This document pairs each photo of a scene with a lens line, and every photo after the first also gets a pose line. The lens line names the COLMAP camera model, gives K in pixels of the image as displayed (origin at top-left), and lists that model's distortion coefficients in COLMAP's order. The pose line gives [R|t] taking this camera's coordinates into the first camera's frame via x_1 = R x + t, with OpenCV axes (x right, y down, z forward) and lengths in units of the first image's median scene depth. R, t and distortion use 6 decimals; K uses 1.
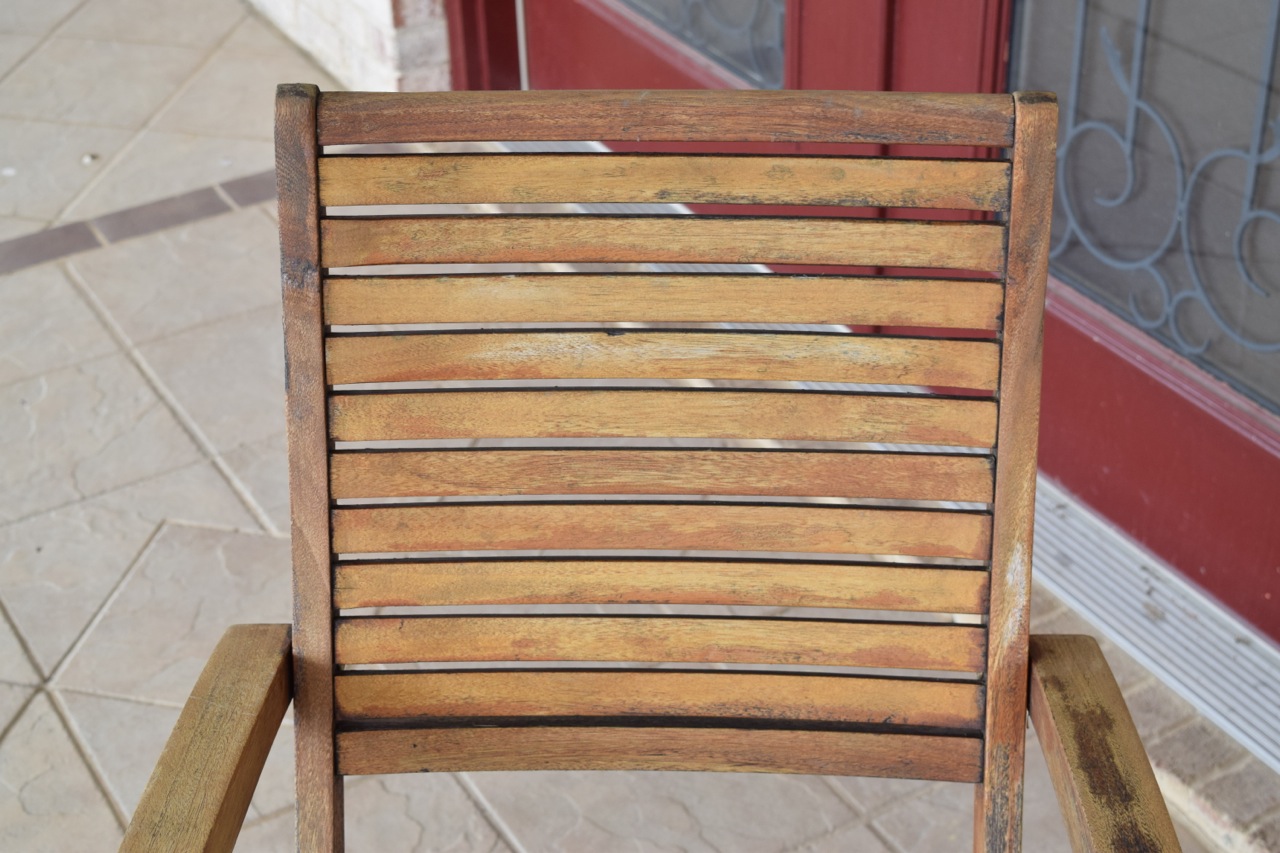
lens RADIAL K [[2110.3, 0, 639.7], [0, 2110.3, 426.7], [0, 0, 1]] dist [0.002852, 0.000000]
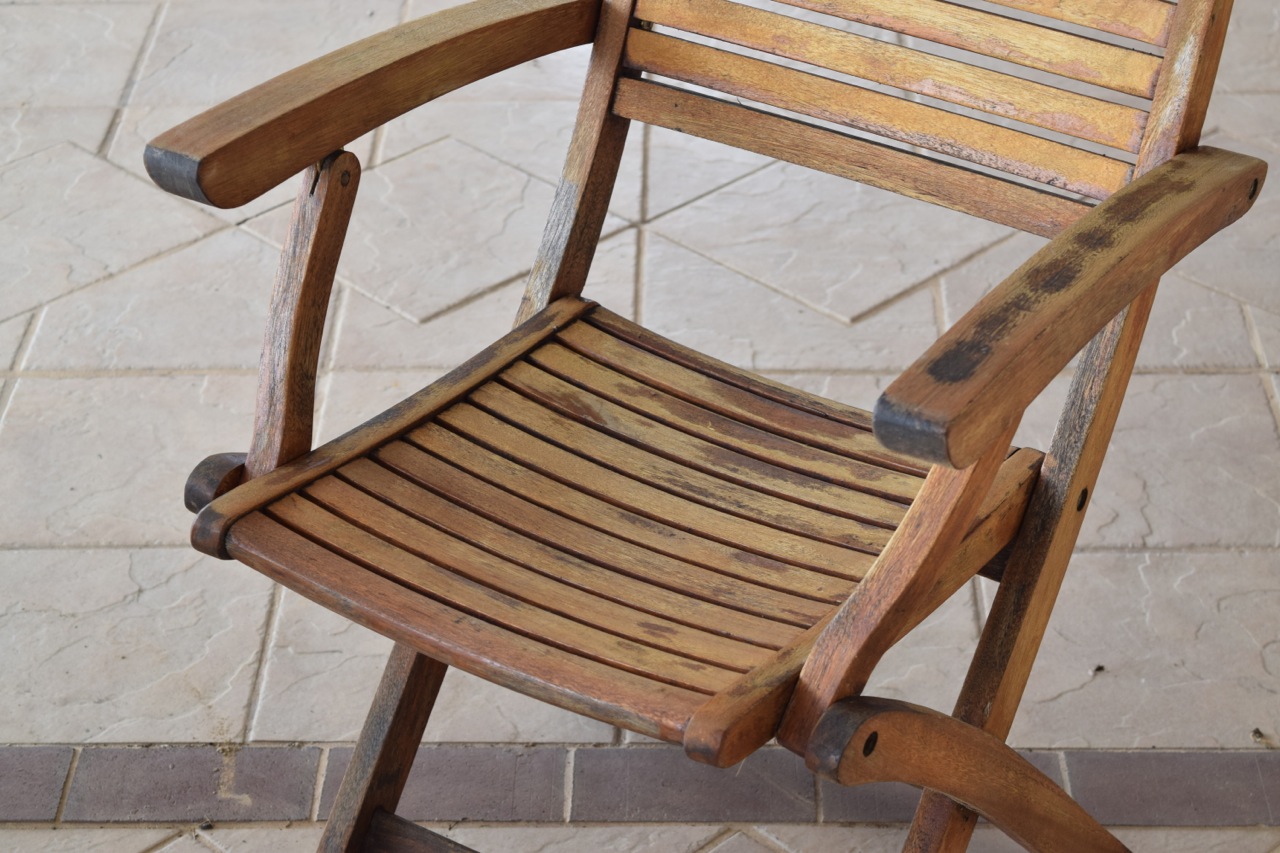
lens RADIAL K [[2861.6, 0, 641.2], [0, 2861.6, 424.8], [0, 0, 1]] dist [0.076865, 0.000000]
pose [[0.846706, 0.285611, -0.448905, 0.635070], [-0.292498, 0.954643, 0.055684, 0.237416], [0.444448, 0.084156, 0.891843, -0.396177]]
